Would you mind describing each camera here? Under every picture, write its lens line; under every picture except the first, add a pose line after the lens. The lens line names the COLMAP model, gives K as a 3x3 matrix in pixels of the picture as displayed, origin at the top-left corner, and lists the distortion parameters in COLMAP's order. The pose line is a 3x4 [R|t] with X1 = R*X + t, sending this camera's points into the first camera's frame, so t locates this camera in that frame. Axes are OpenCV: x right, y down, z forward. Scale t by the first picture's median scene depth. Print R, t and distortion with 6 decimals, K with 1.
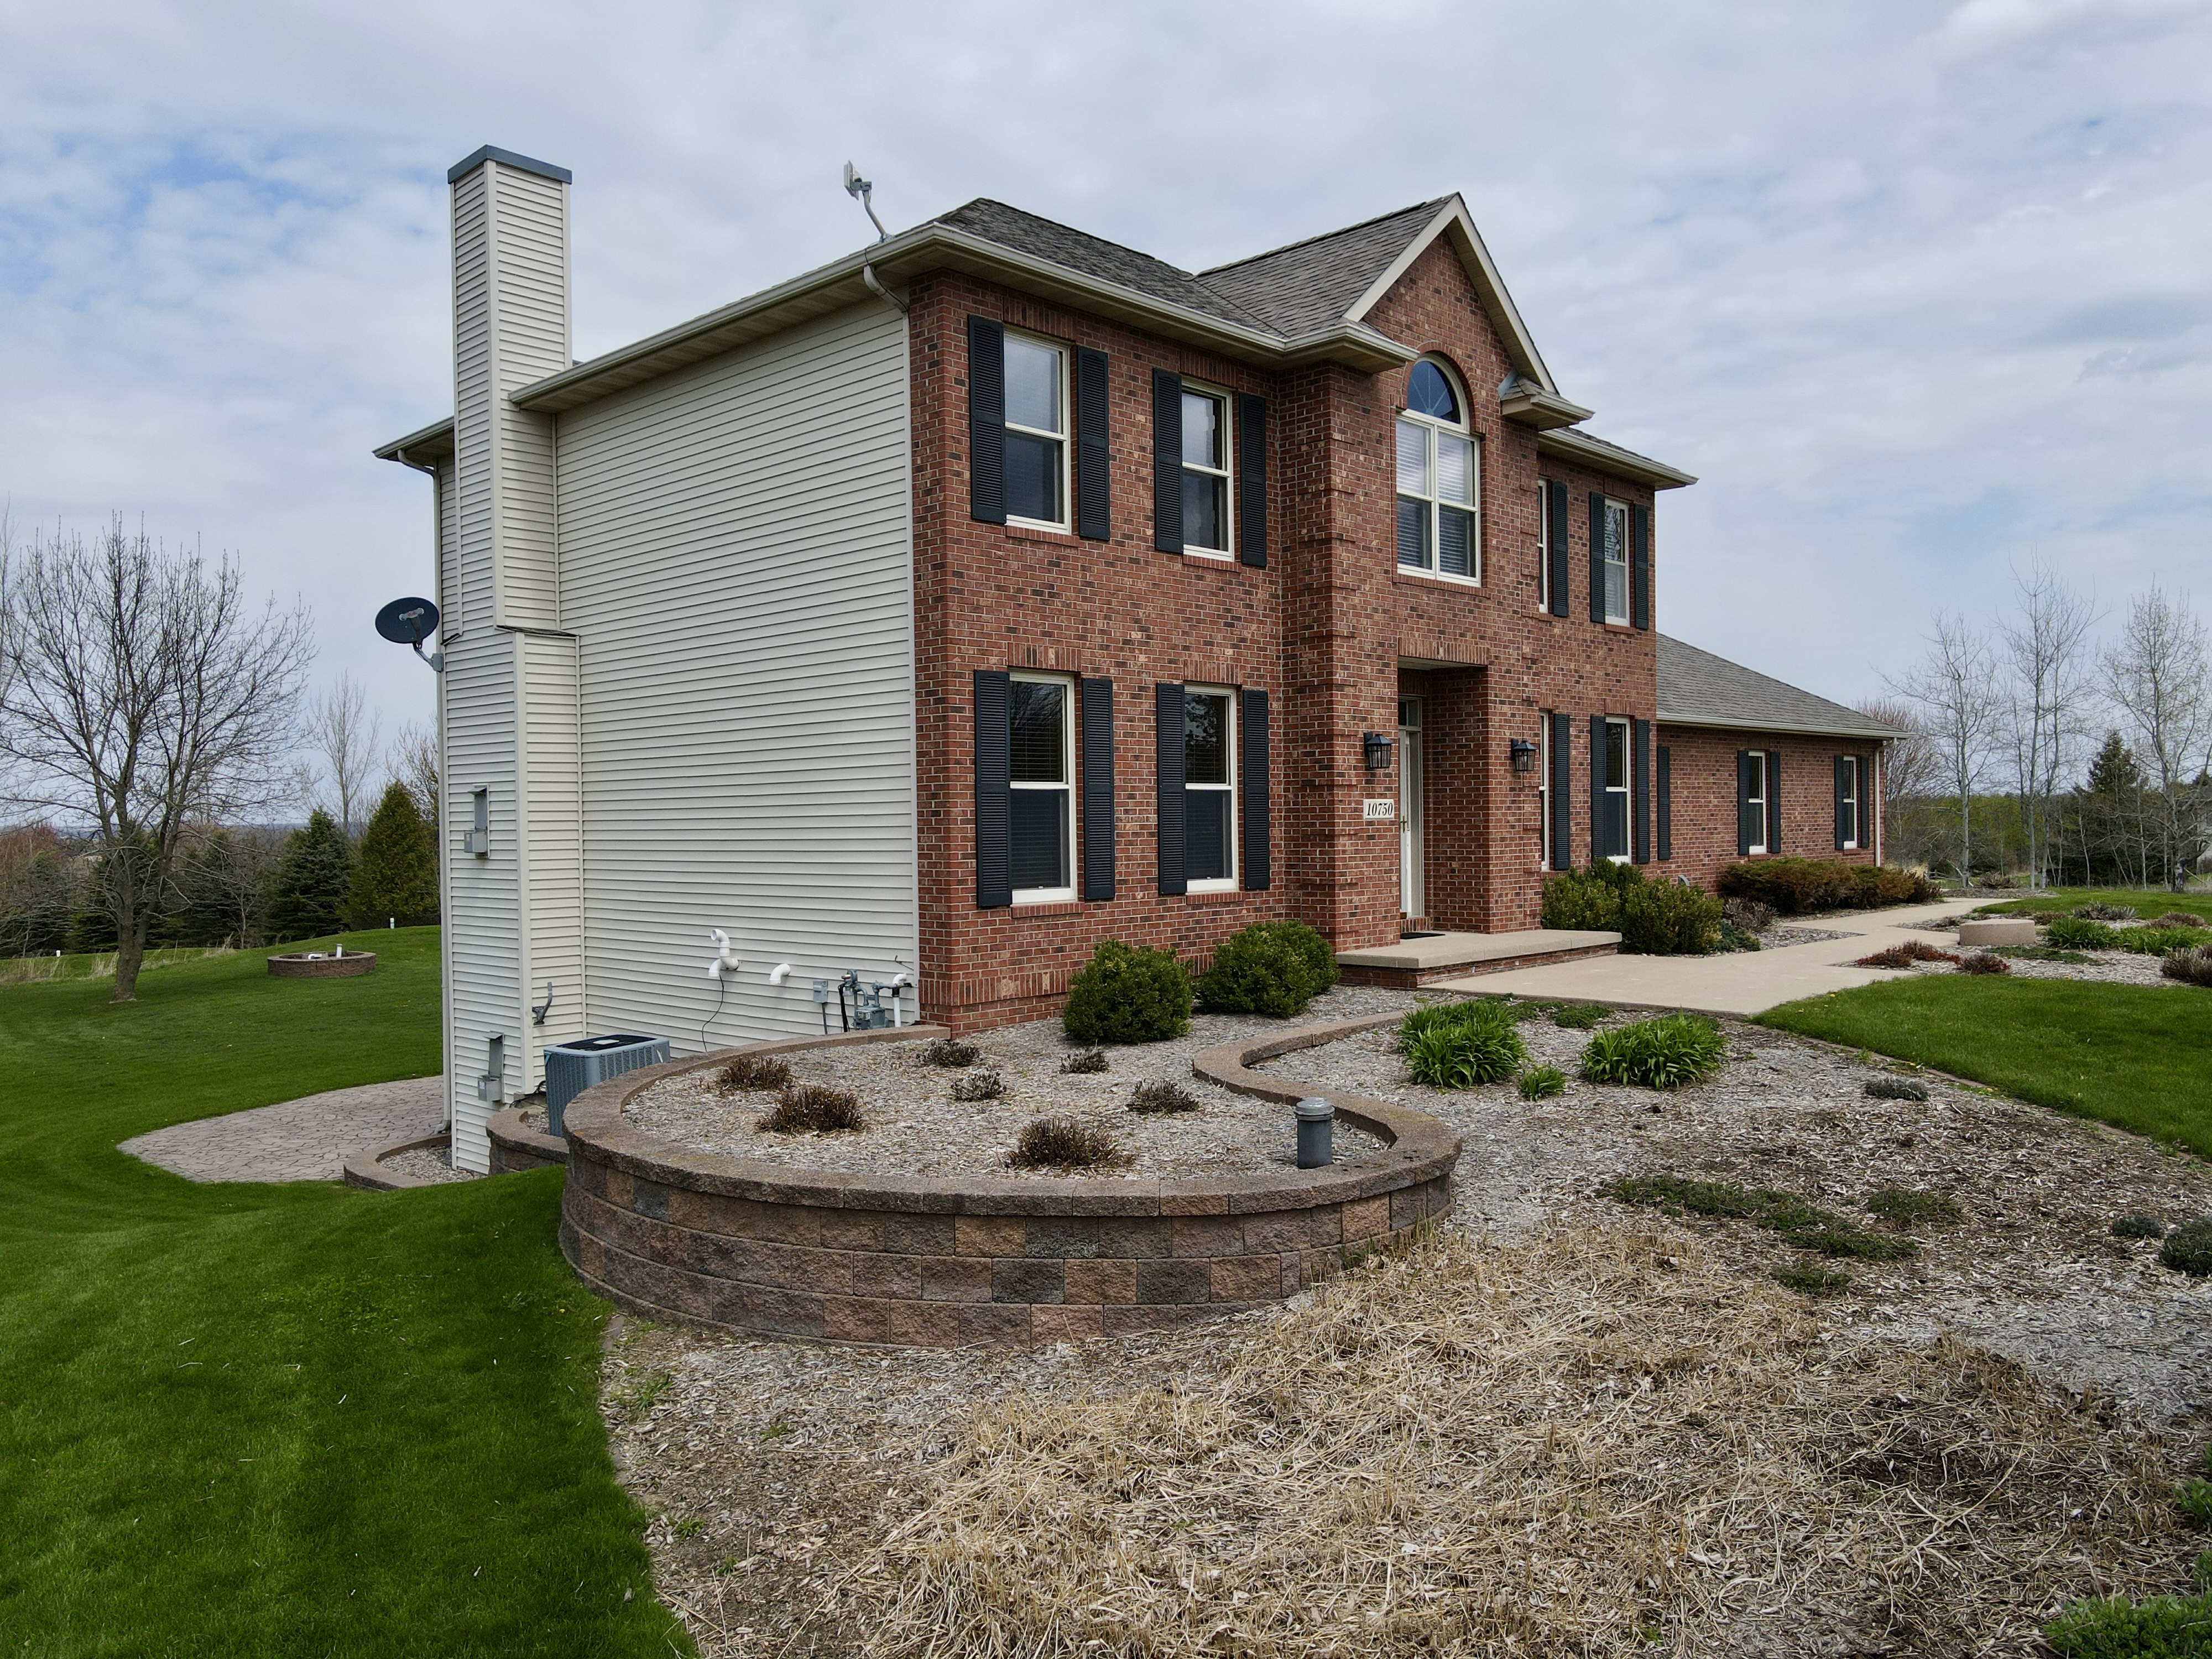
lens RADIAL K [[1624.5, 0, 1110.2], [0, 1624.5, 828.4], [0, 0, 1]] dist [0.011221, 0.008232]
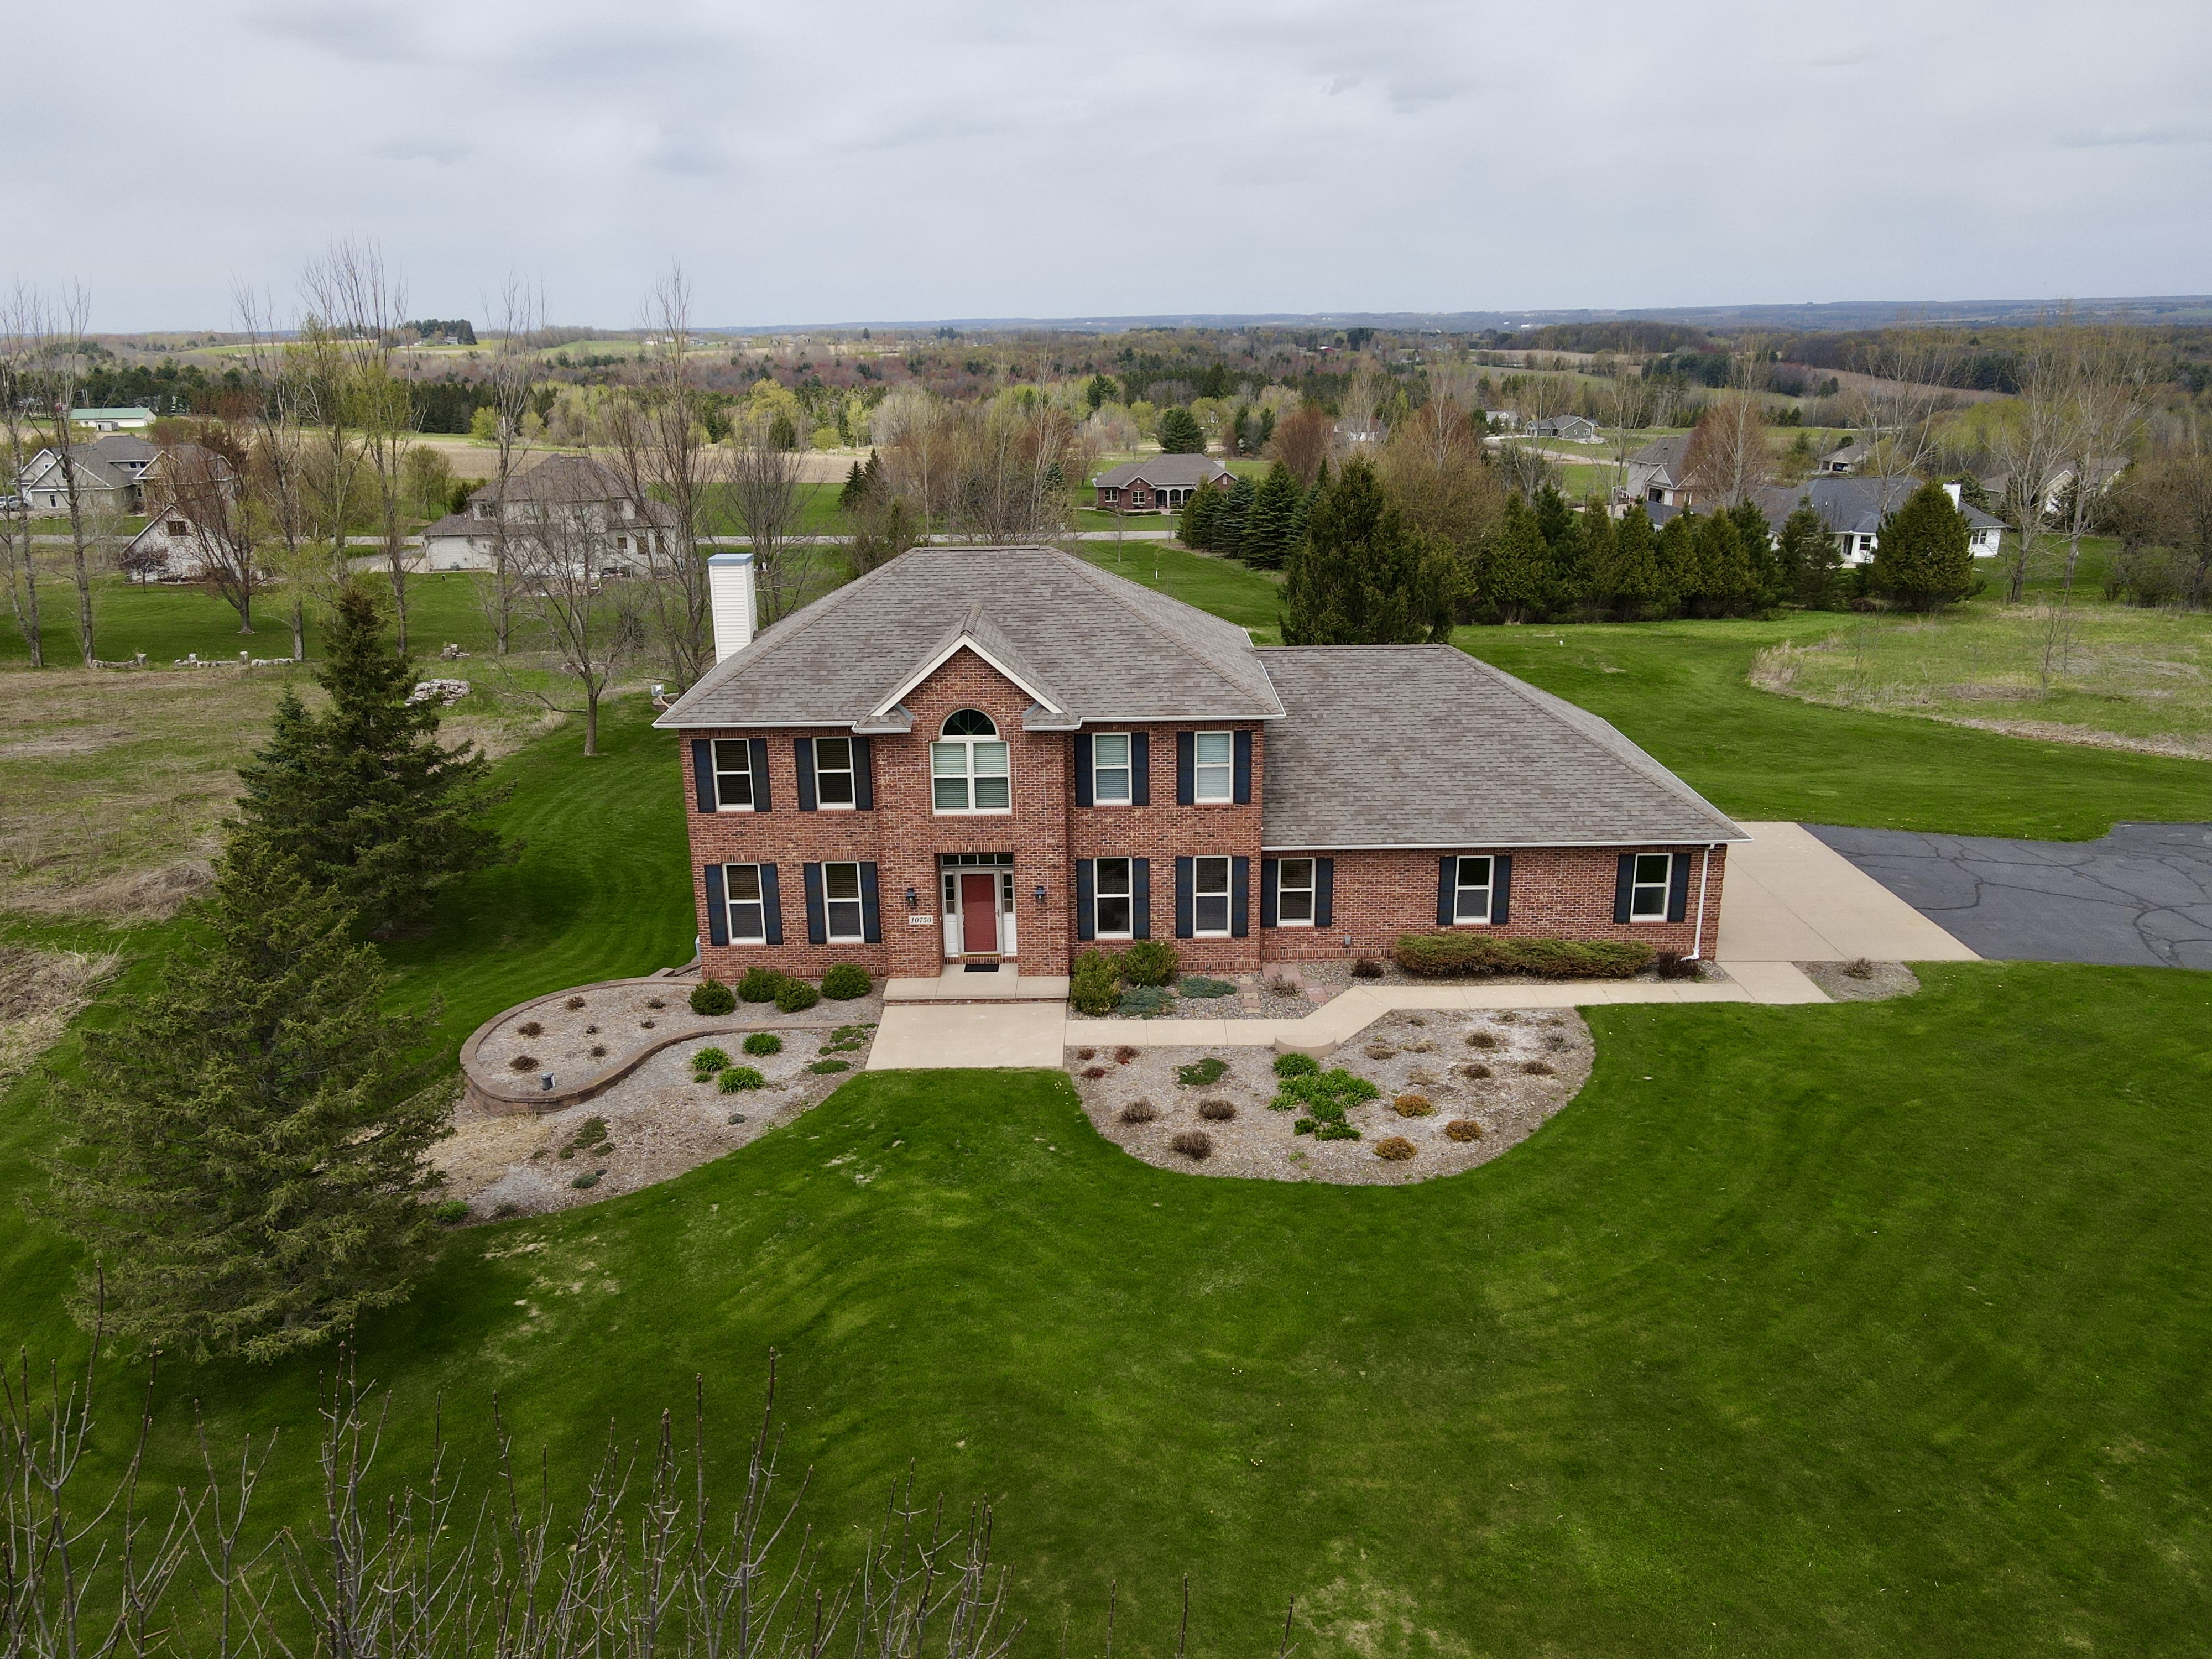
lens RADIAL K [[1624.5, 0, 1098.7], [0, 1624.5, 832.2], [0, 0, 1]] dist [0.011221, 0.008232]
pose [[0.686962, 0.217580, -0.693356, 1.761840], [0.002727, 0.953346, 0.301868, -0.759376], [0.726688, -0.209262, 0.654319, -0.235537]]
